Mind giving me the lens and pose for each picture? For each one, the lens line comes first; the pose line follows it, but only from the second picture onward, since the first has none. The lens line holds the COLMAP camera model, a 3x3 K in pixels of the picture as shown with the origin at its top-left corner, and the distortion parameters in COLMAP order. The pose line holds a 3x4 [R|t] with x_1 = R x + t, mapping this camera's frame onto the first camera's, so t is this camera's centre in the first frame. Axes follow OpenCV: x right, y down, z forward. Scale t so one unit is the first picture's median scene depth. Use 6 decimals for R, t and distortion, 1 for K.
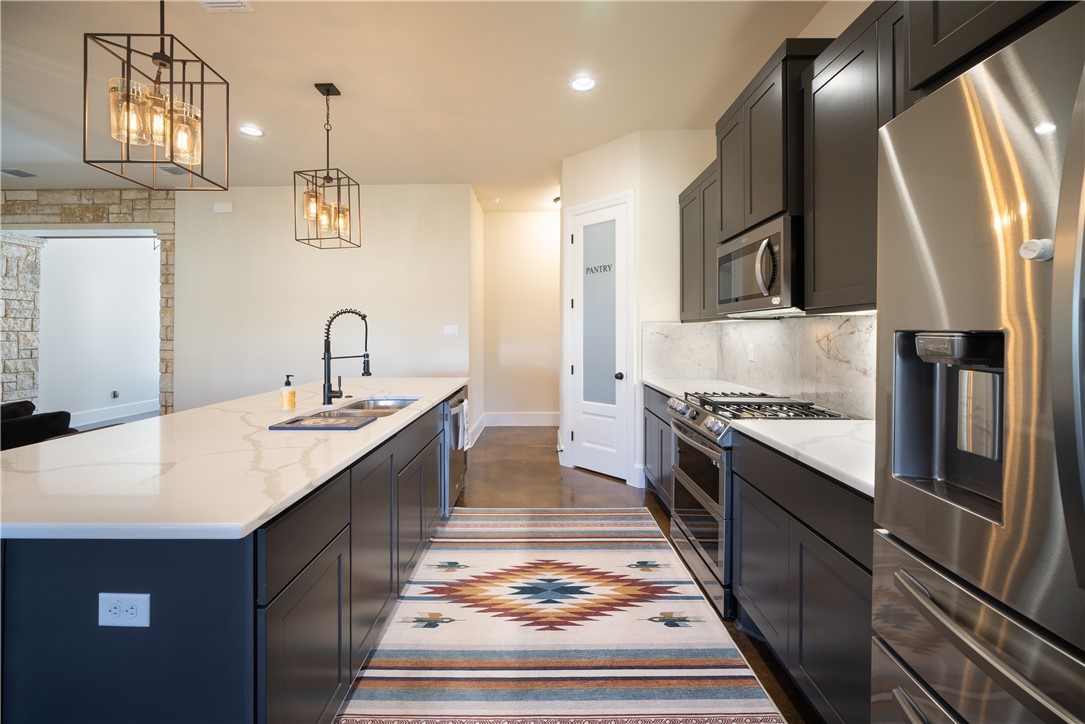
lens RADIAL K [[438.5, 0, 540.6], [0, 438.5, 326.8], [0, 0, 1]] dist [-0.003838, -0.000359]
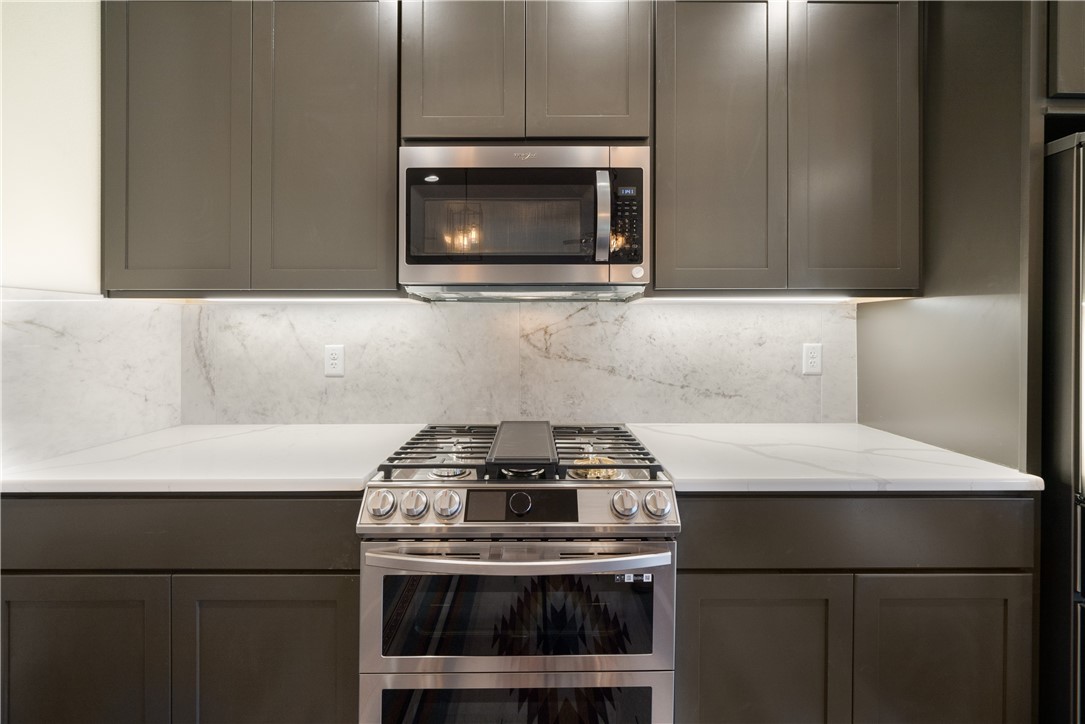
lens RADIAL K [[438.5, 0, 540.6], [0, 438.5, 326.8], [0, 0, 1]] dist [-0.003838, -0.000359]
pose [[-0.011337, 0.000285, 0.999936, -0.057514], [-0.013270, 0.999912, -0.000436, 0.010908], [-0.999848, -0.013274, -0.011332, 0.596544]]
